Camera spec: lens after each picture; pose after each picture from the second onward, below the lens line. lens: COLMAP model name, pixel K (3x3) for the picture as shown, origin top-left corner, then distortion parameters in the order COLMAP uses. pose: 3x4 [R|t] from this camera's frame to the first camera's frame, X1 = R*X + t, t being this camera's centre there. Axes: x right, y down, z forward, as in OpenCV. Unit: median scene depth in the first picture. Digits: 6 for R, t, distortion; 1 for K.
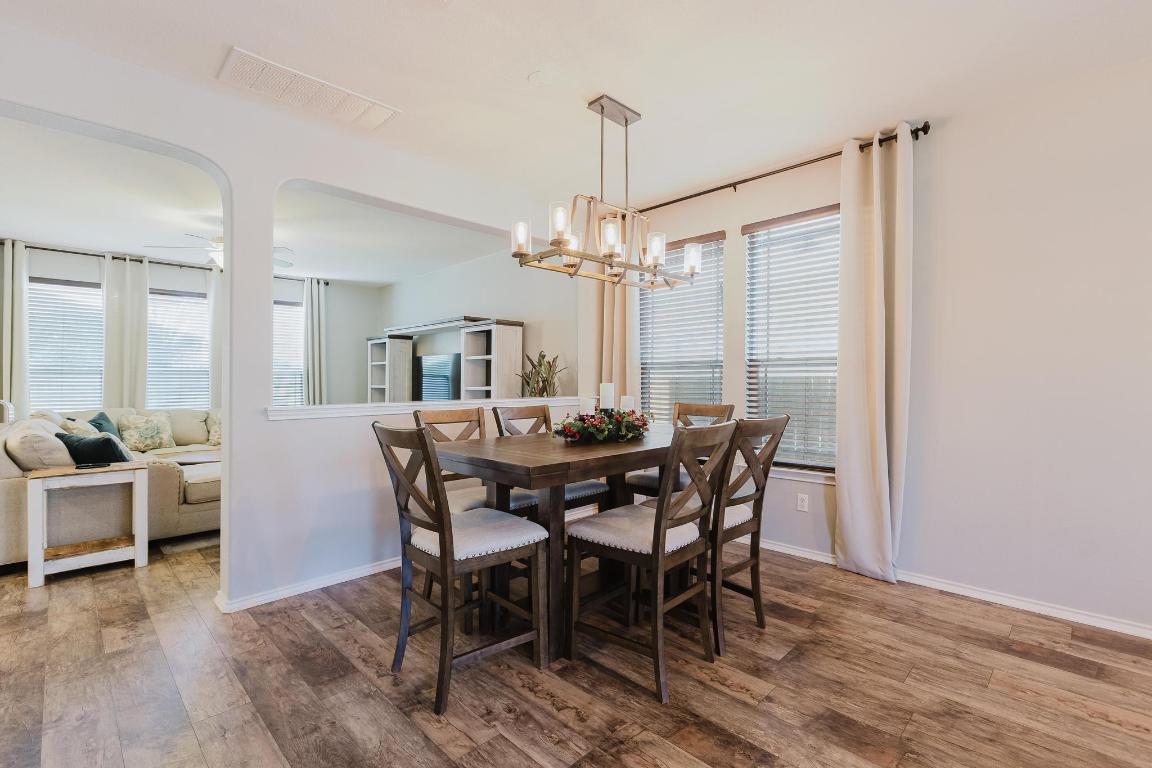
lens RADIAL K [[451.1, 0, 523.8], [0, 451.1, 375.0], [0, 0, 1]] dist [-0.001022, -0.000101]
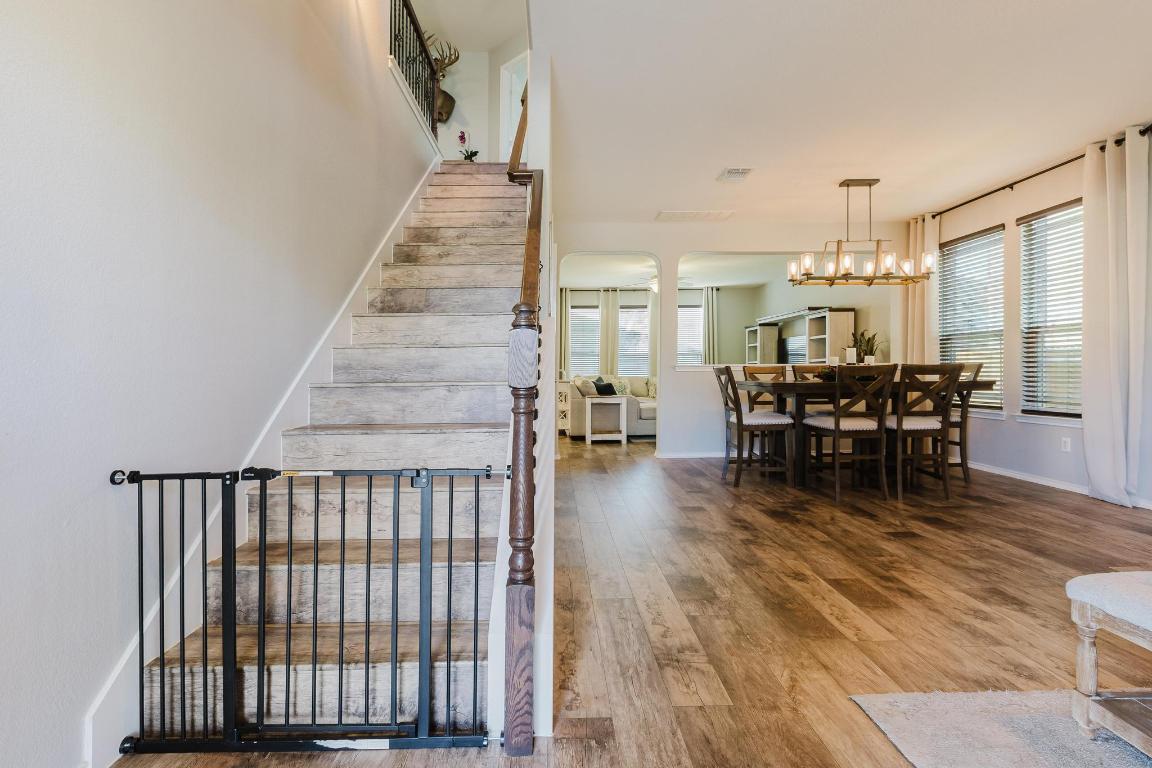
lens RADIAL K [[520.1, 0, 570.7], [0, 520.1, 383.2], [0, 0, 1]] dist [-0.000881, 0.000036]
pose [[0.735331, 0.014099, -0.677561, 0.549802], [0.007501, 0.999553, 0.028939, 0.064941], [0.677666, -0.026362, 0.734897, -0.857920]]
